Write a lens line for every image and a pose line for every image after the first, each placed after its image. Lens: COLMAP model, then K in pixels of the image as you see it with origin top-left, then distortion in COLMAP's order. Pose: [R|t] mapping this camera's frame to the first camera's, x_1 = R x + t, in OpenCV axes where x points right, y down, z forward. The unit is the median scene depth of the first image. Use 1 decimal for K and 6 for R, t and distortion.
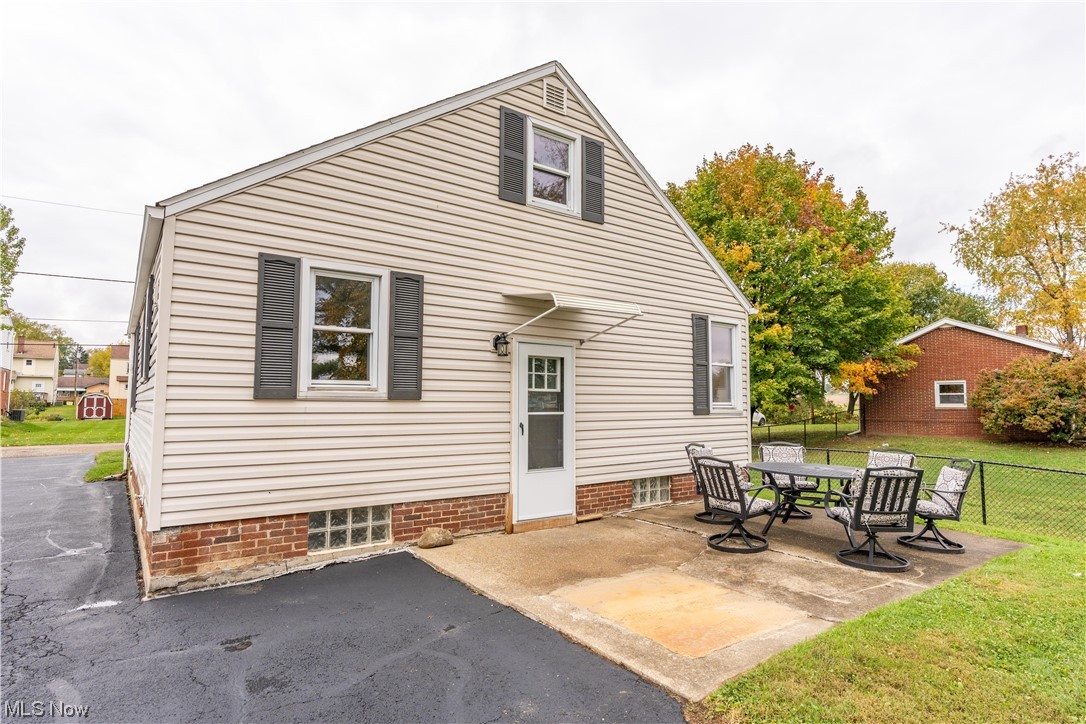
lens RADIAL K [[581.4, 0, 543.0], [0, 581.4, 362.0], [0, 0, 1]] dist [-0.003966, -0.000536]
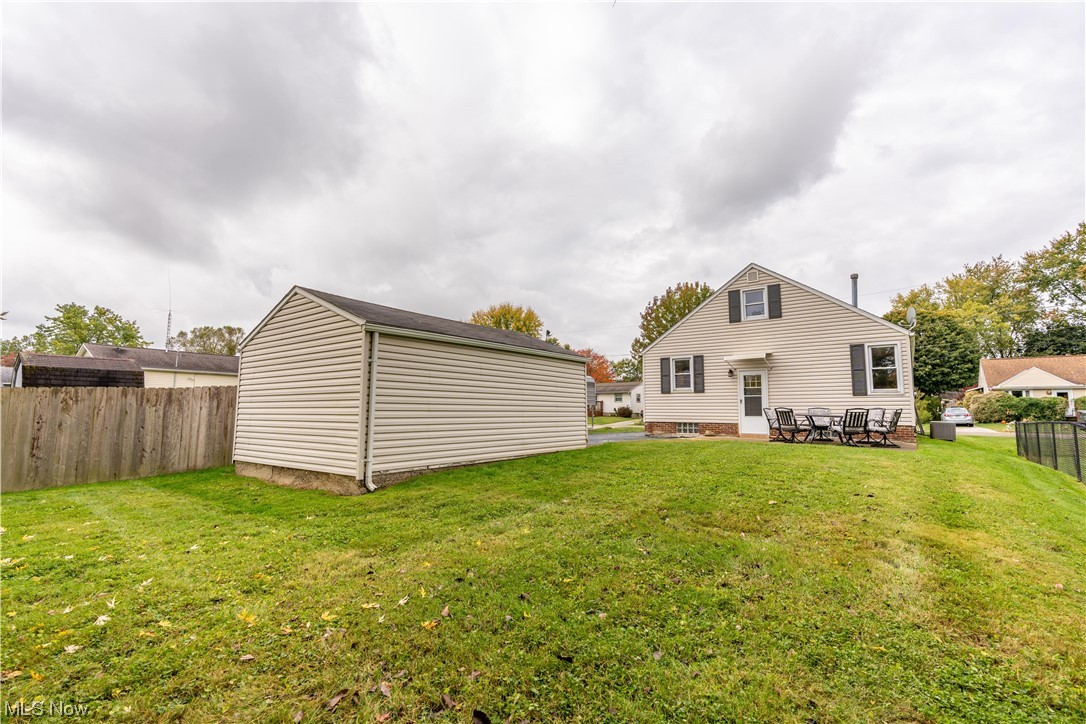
lens RADIAL K [[493.1, 0, 544.4], [0, 493.1, 364.4], [0, 0, 1]] dist [-0.006125, 0.000235]
pose [[0.287198, -0.100254, -0.952610, 1.994716], [0.060386, 0.994424, -0.086450, 0.084615], [0.955966, -0.032696, 0.291651, -0.620401]]
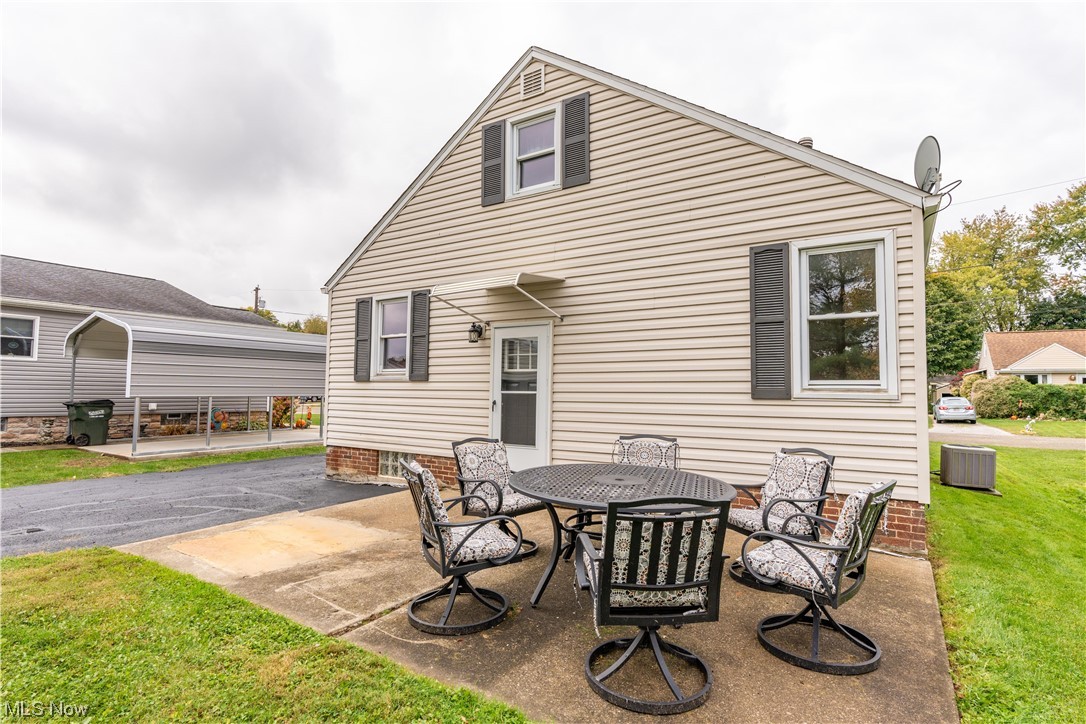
lens RADIAL K [[542.8, 0, 550.6], [0, 542.8, 364.4], [0, 0, 1]] dist [-0.003849, -0.000922]
pose [[0.361163, -0.052437, -0.931027, 0.963984], [0.053689, 0.997931, -0.035378, 0.077942], [0.930956, -0.037209, 0.363231, 0.721068]]
